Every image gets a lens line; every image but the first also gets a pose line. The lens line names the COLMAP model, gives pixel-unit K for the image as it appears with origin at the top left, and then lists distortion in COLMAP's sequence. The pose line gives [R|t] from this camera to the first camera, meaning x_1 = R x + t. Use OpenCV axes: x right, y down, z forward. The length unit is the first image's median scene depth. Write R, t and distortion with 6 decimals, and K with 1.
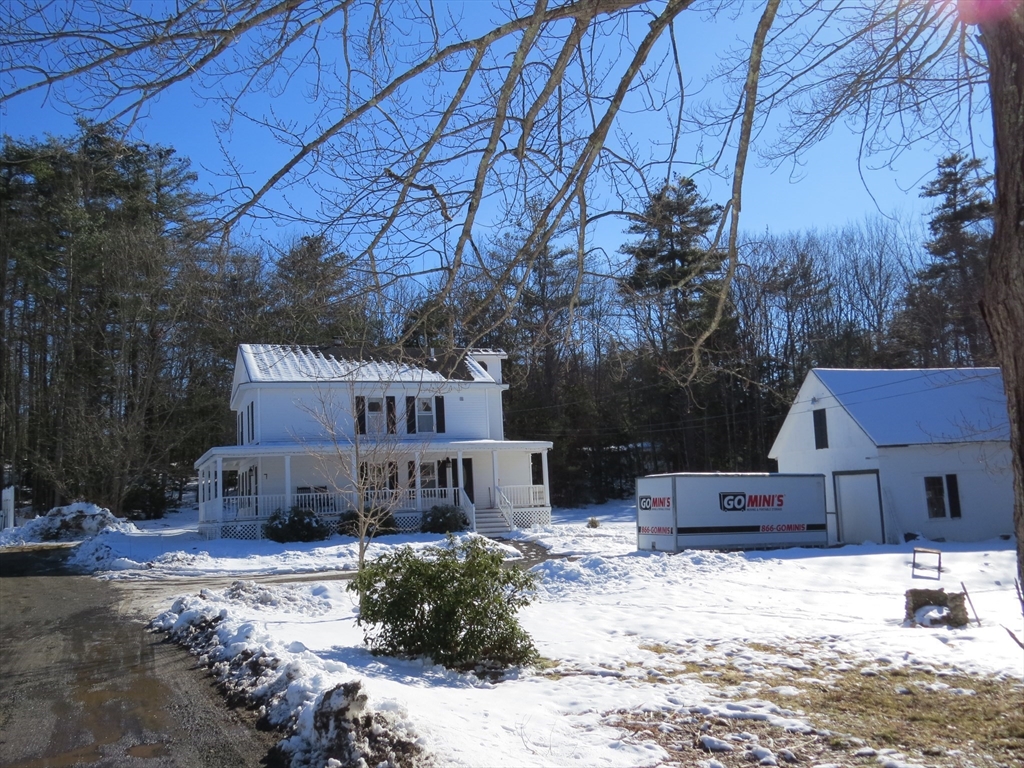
lens RADIAL K [[958.5, 0, 512.0], [0, 958.5, 384.0], [0, 0, 1]] dist [-0.013736, -0.003849]
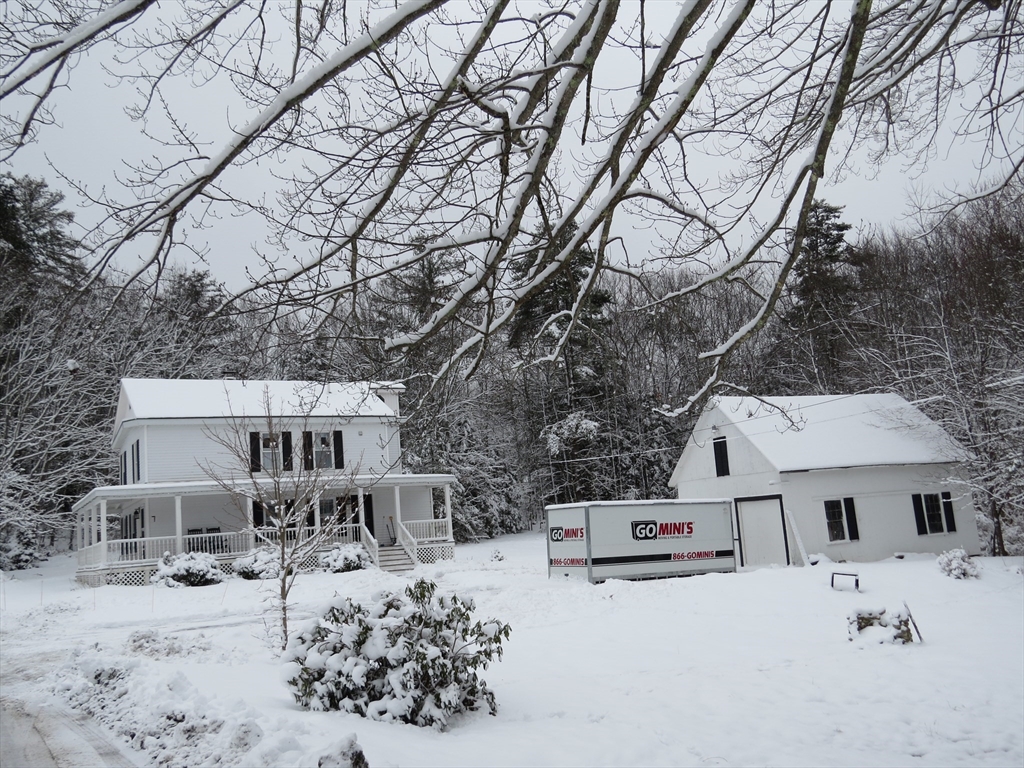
lens RADIAL K [[949.6, 0, 512.0], [0, 949.6, 384.0], [0, 0, 1]] dist [0.000603, -0.024787]
pose [[0.992687, -0.011919, 0.120123, -0.016126], [0.016367, 0.999214, -0.036113, 0.003144], [-0.119598, 0.037815, 0.992102, 0.023301]]
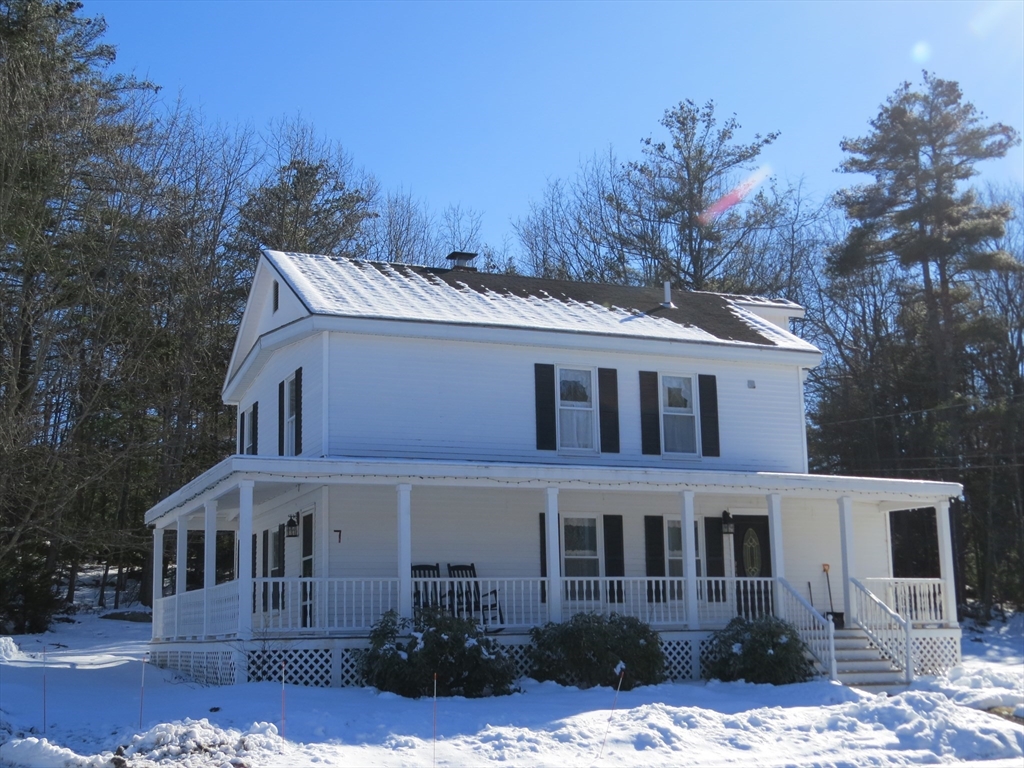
lens RADIAL K [[1374.3, 0, 512.0], [0, 1374.3, 384.0], [0, 0, 1]] dist [-0.009838, 0.024984]
pose [[0.999499, 0.031664, 0.000278, -0.174114], [-0.031601, 0.998009, -0.054577, 0.057359], [-0.002006, 0.054541, 0.998510, 0.368313]]
